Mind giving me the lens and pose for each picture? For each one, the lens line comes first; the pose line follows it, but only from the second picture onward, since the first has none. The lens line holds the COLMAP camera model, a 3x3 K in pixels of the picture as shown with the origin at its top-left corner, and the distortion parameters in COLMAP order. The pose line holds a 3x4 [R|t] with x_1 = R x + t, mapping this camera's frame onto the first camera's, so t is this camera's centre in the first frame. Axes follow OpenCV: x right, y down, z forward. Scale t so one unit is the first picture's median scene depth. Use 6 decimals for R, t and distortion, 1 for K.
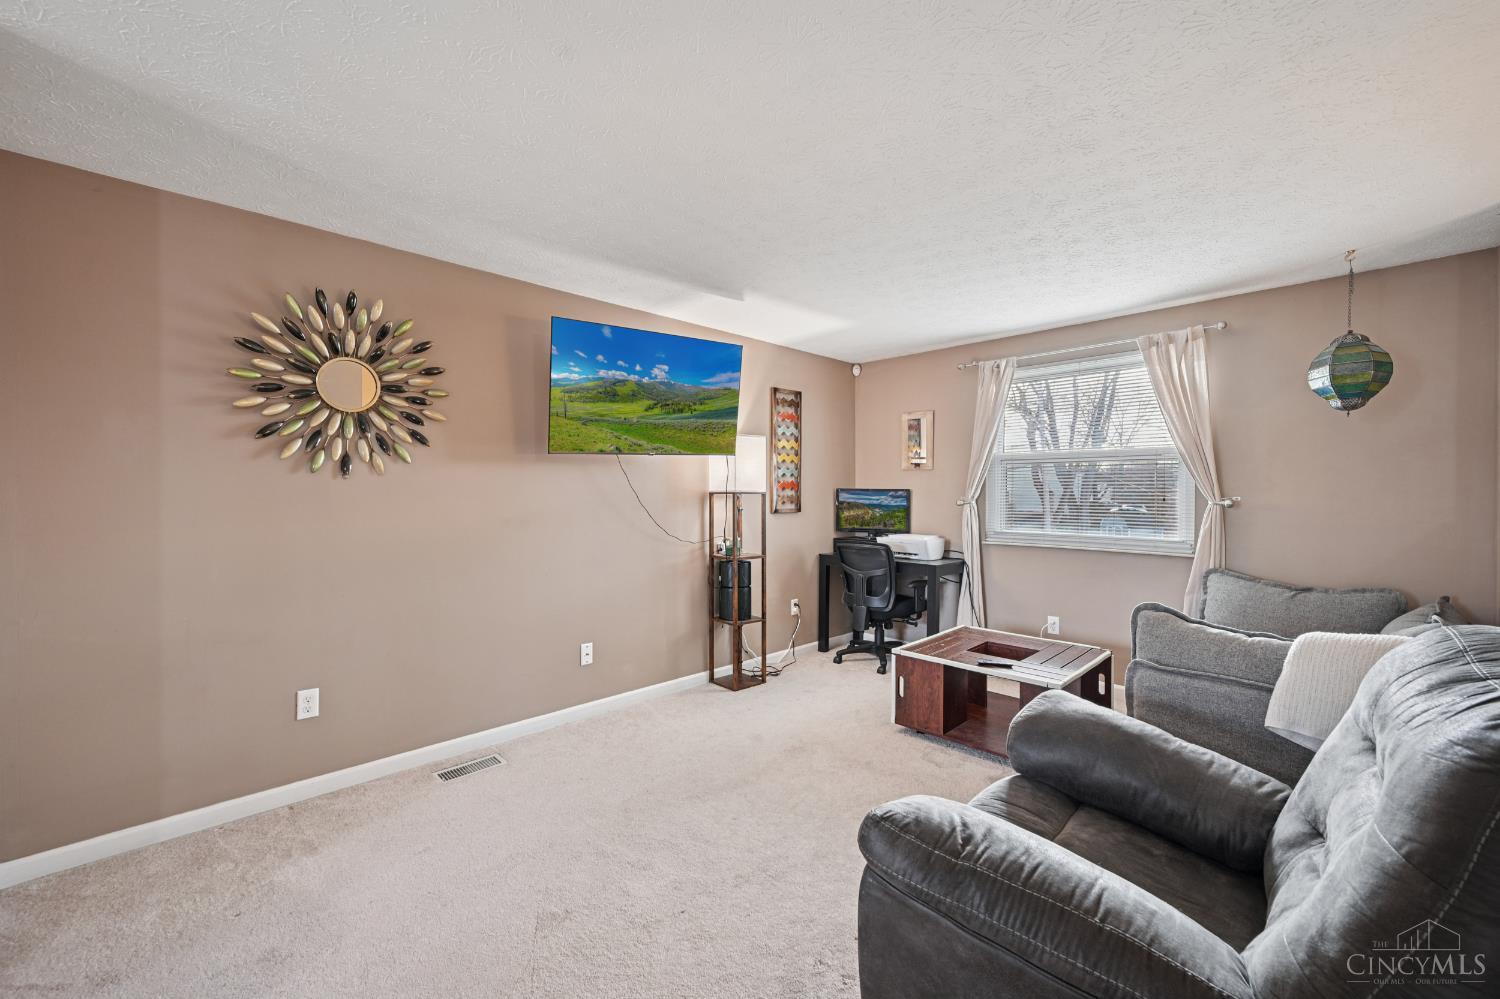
lens RADIAL K [[590.4, 0, 747.8], [0, 590.4, 486.9], [0, 0, 1]] dist [0.000325, 0.000074]
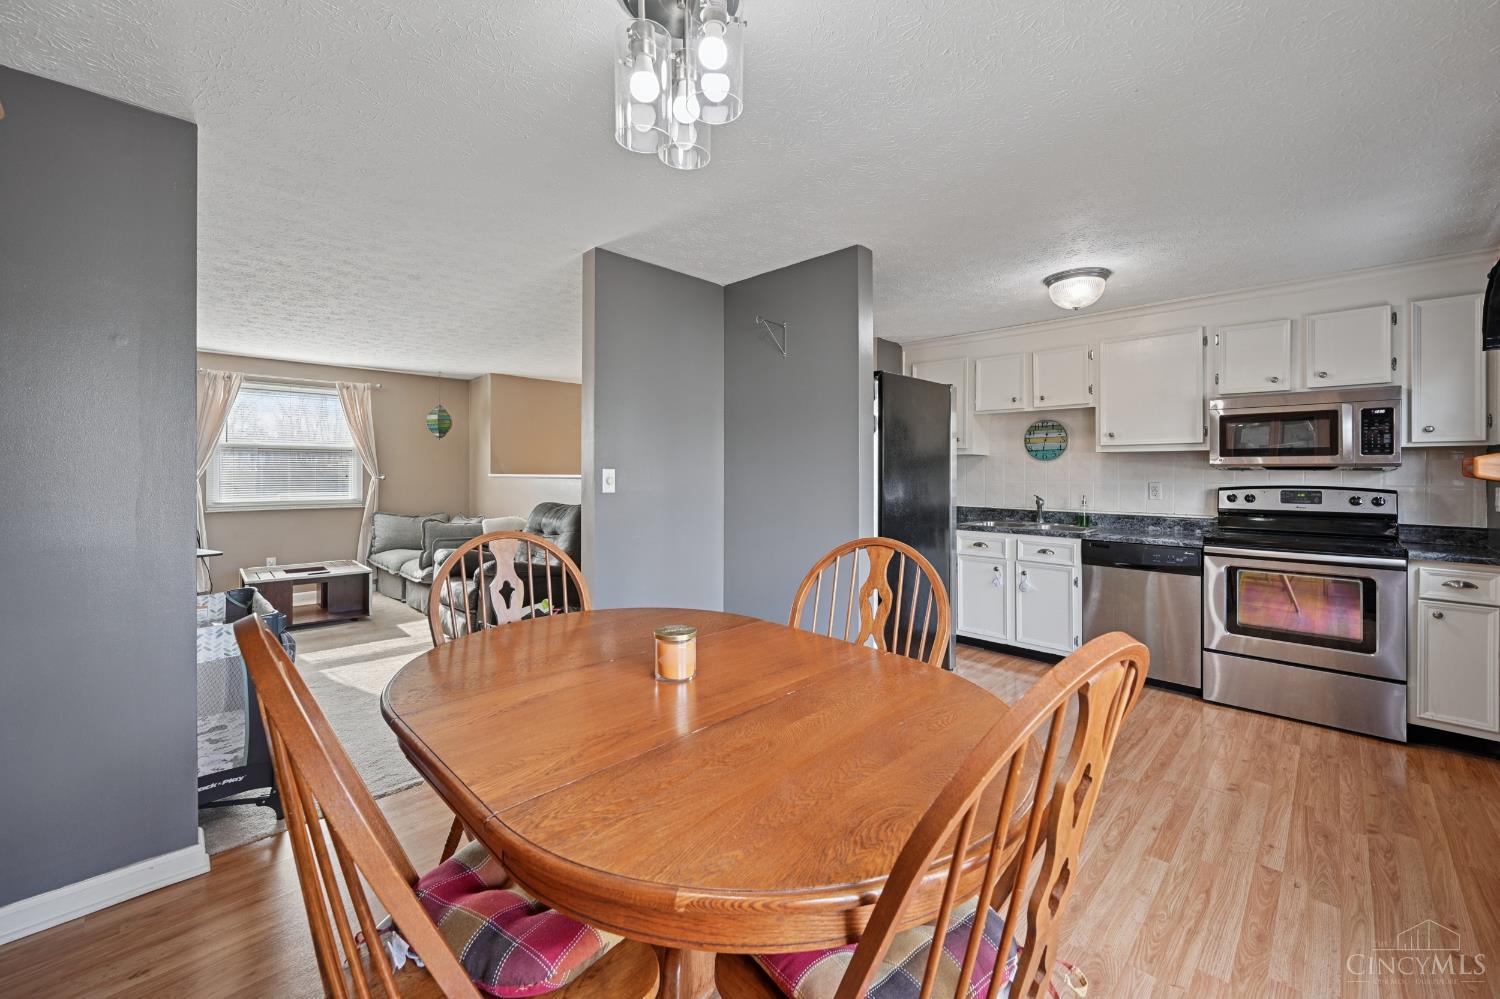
lens RADIAL K [[615.9, 0, 746.9], [0, 615.9, 474.1], [0, 0, 1]] dist [-0.000525, -0.000056]
pose [[-0.000100, -0.004699, 0.999989, -1.151868], [-0.006313, 0.999969, 0.004699, -0.001091], [-0.999980, -0.006313, -0.000129, -0.189666]]
